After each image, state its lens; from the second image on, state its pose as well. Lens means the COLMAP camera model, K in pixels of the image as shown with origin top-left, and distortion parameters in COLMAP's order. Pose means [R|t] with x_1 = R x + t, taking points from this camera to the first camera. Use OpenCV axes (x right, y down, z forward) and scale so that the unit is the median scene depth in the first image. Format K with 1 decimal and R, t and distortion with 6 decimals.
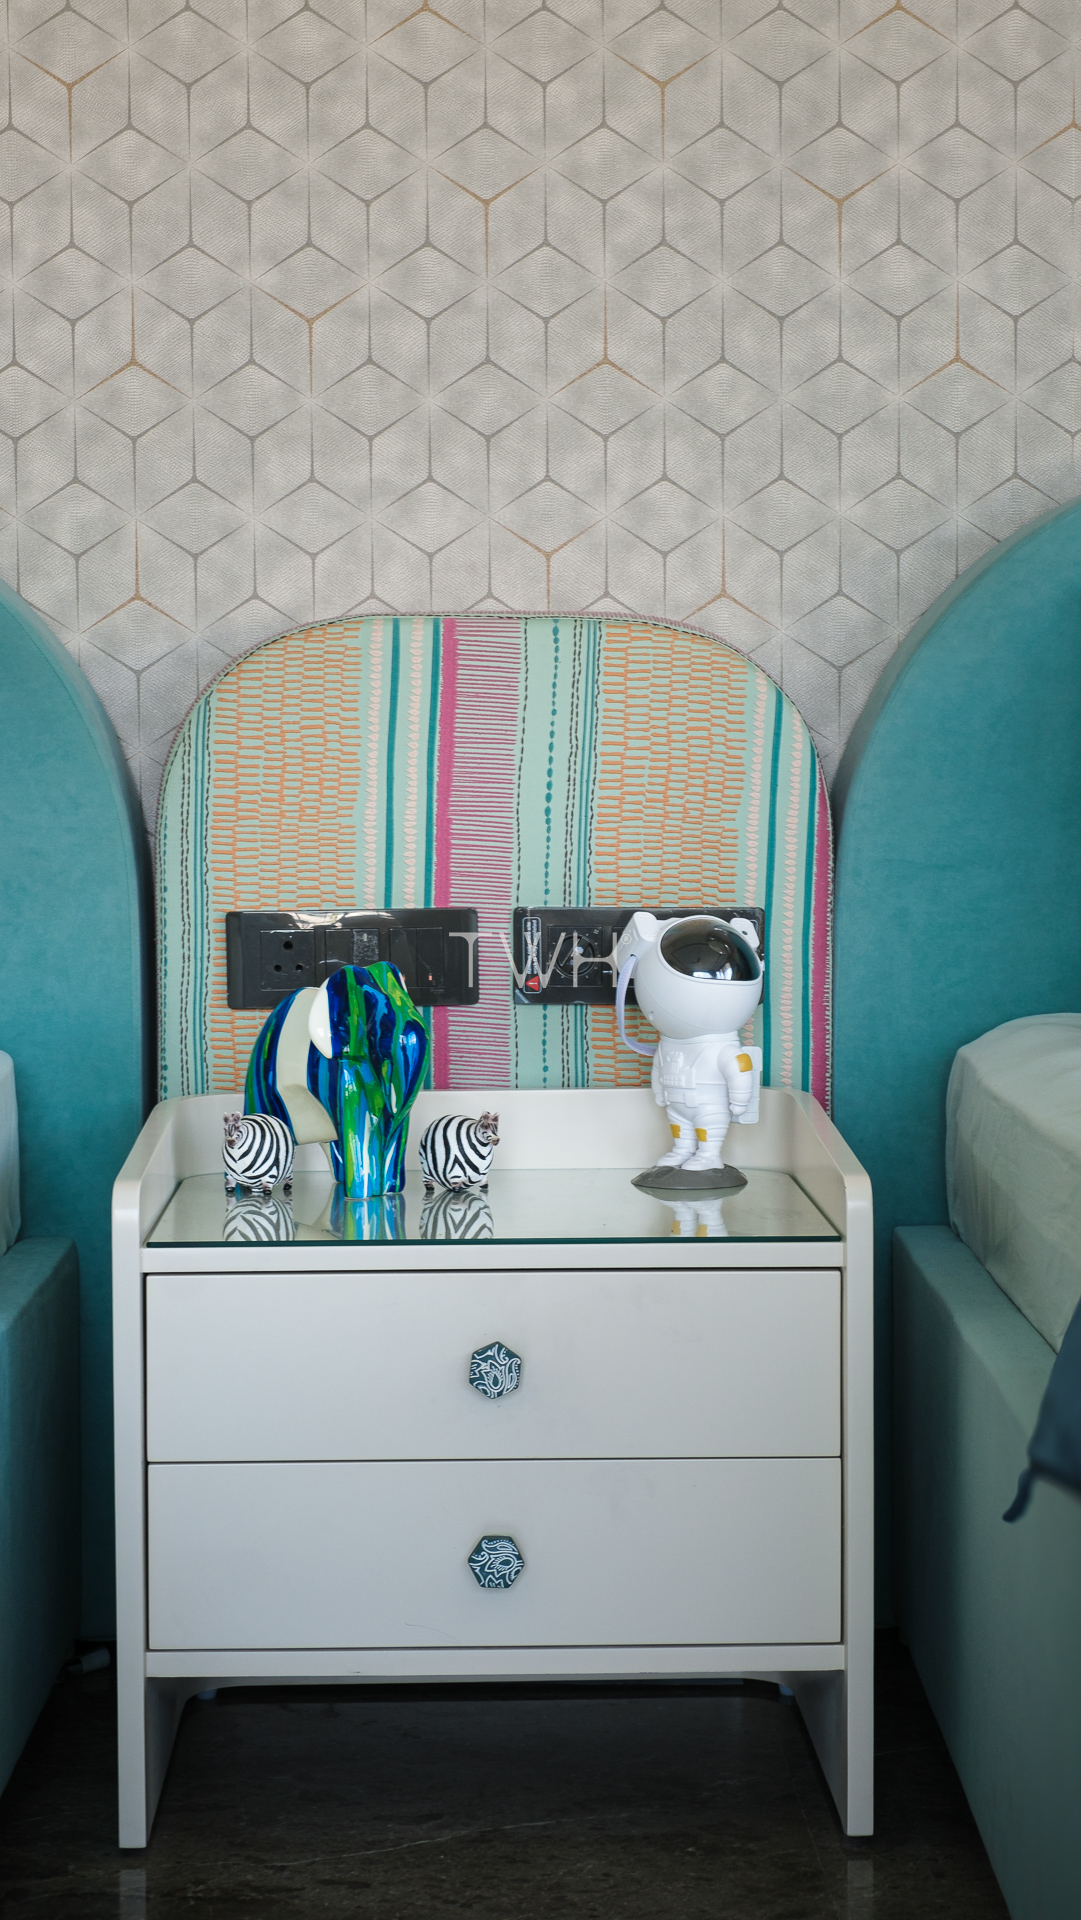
lens RADIAL K [[3272.1, 0, 541.2], [0, 3272.1, 958.6], [0, 0, 1]] dist [0.011479, 0.000000]
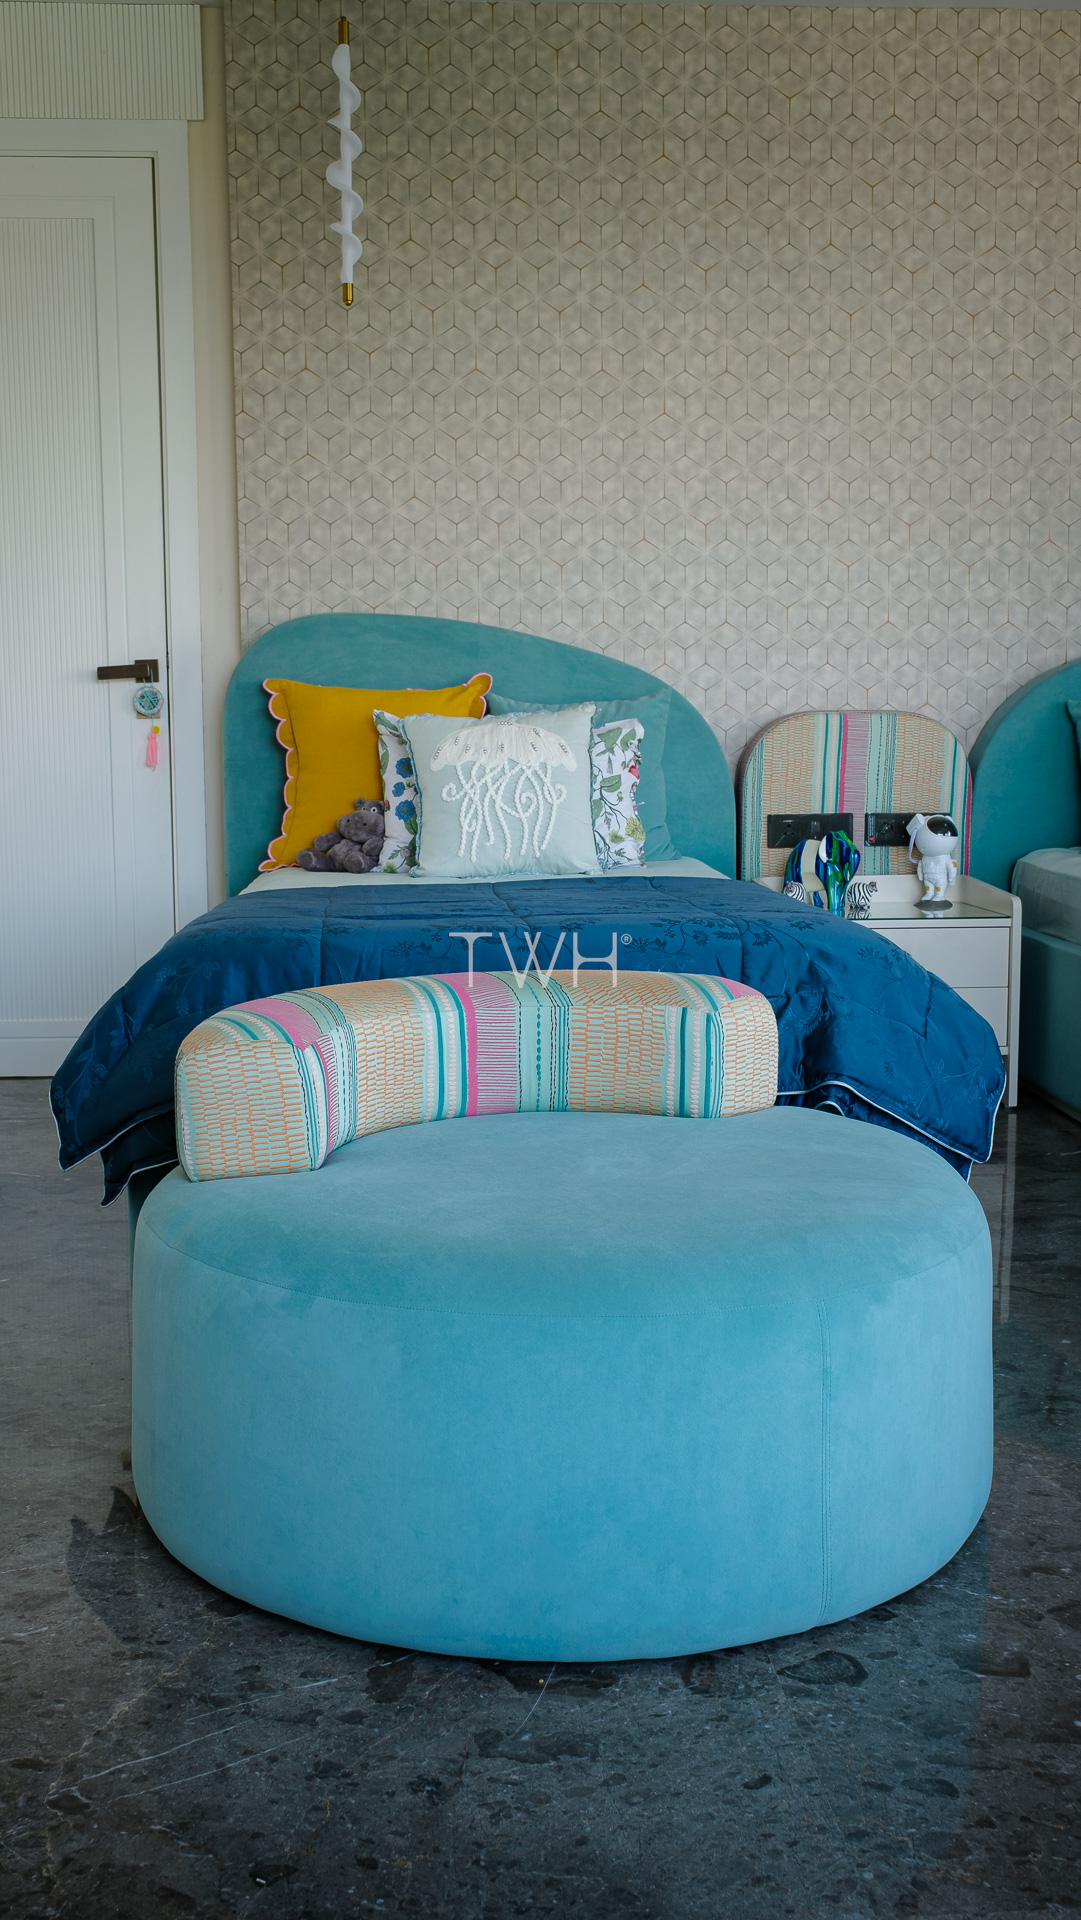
lens RADIAL K [[1874.0, 0, 536.3], [0, 1874.0, 958.1], [0, 0, 1]] dist [-0.018027, 0.000000]
pose [[0.998234, -0.007019, 0.058989, -0.389818], [0.003759, 0.998469, 0.055194, 0.019932], [-0.059286, -0.054875, 0.996732, -0.636947]]
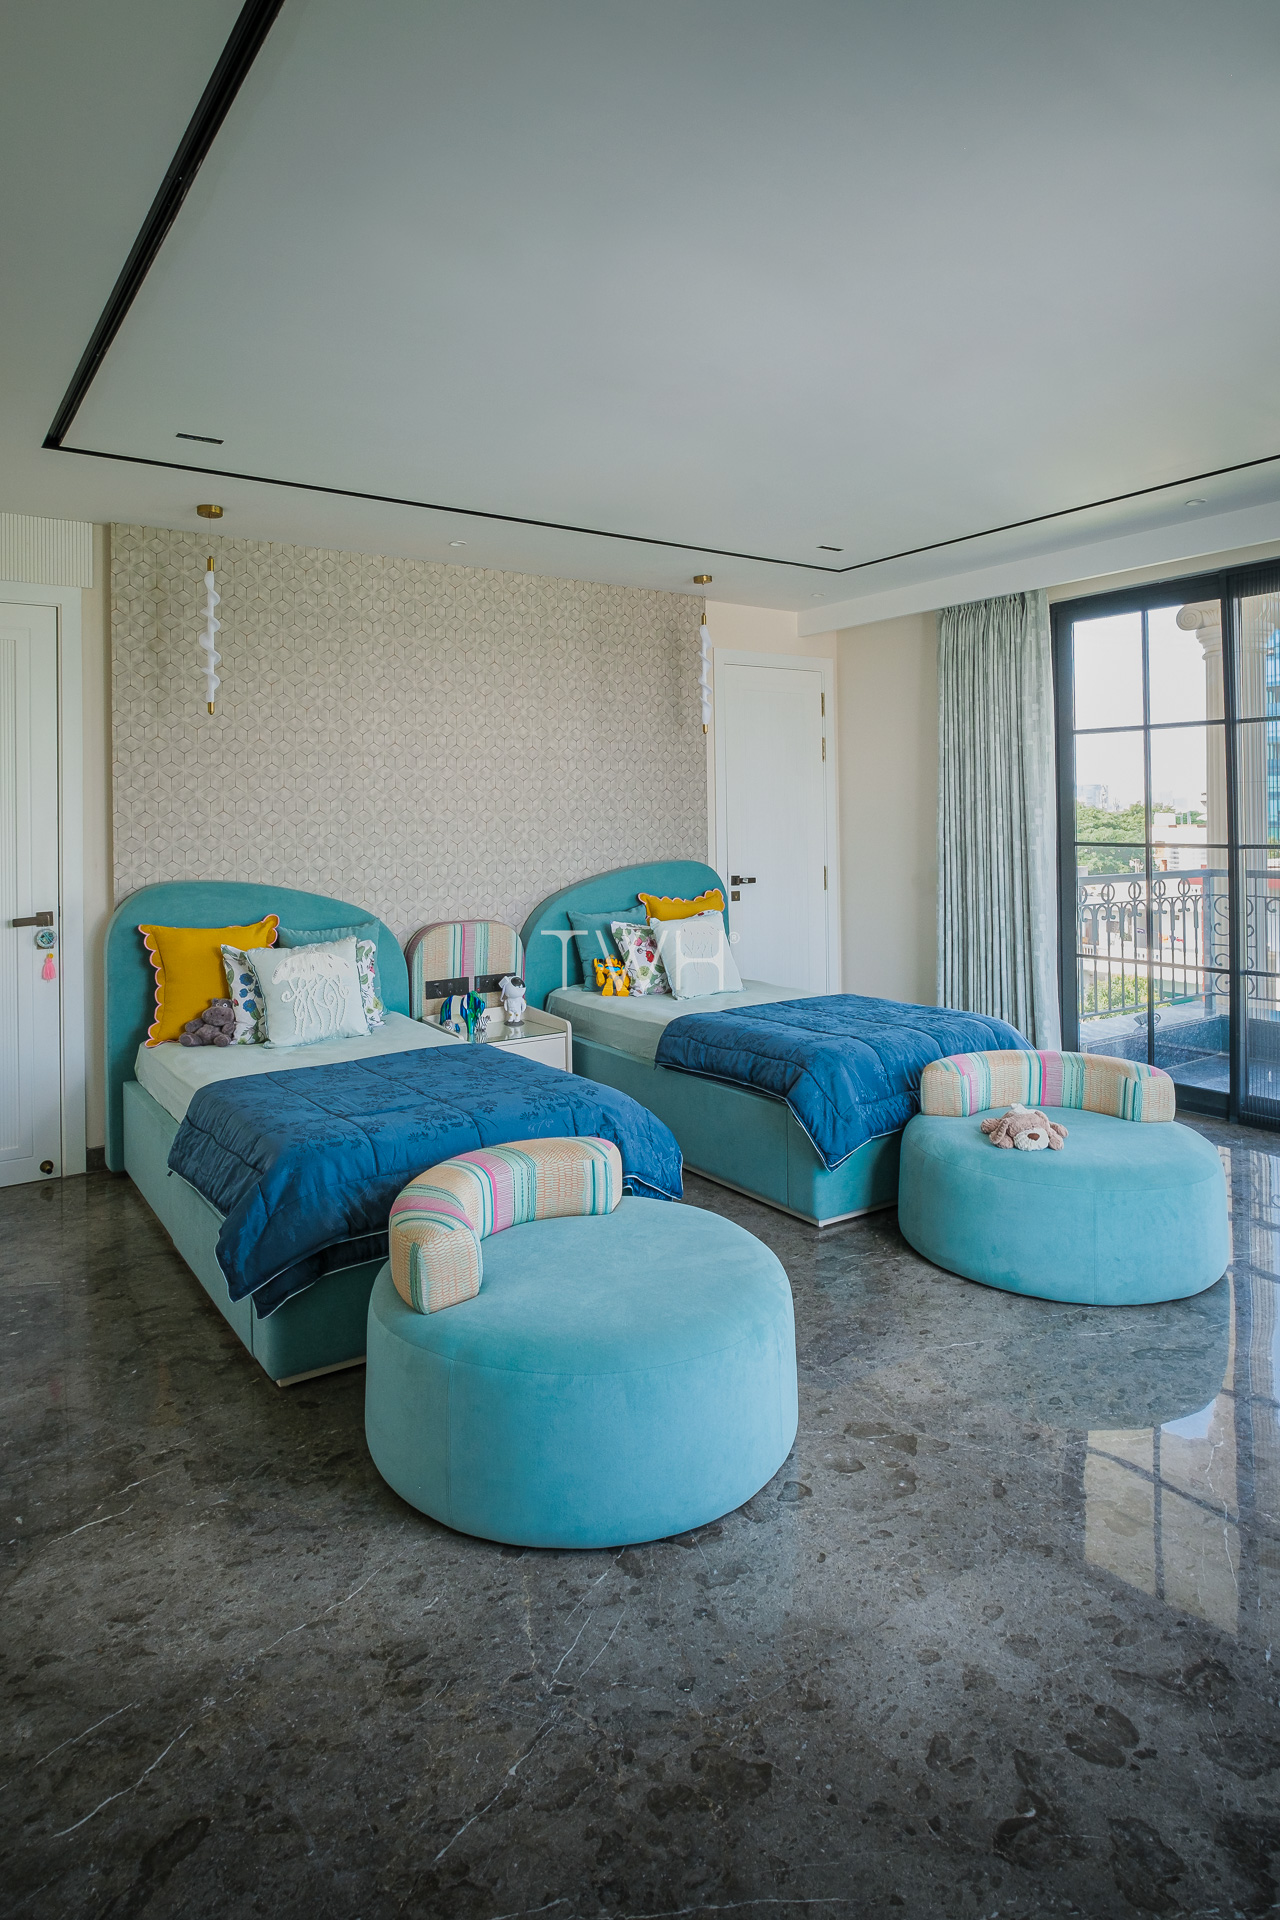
lens RADIAL K [[1100.7, 0, 634.6], [0, 1100.7, 803.3], [0, 0, 1]] dist [-0.021942, 0.002560]
pose [[0.830202, 0.004781, 0.557442, -0.793036], [0.041513, 0.996657, -0.070374, -0.158877], [-0.555914, 0.081566, 0.827228, -0.680405]]
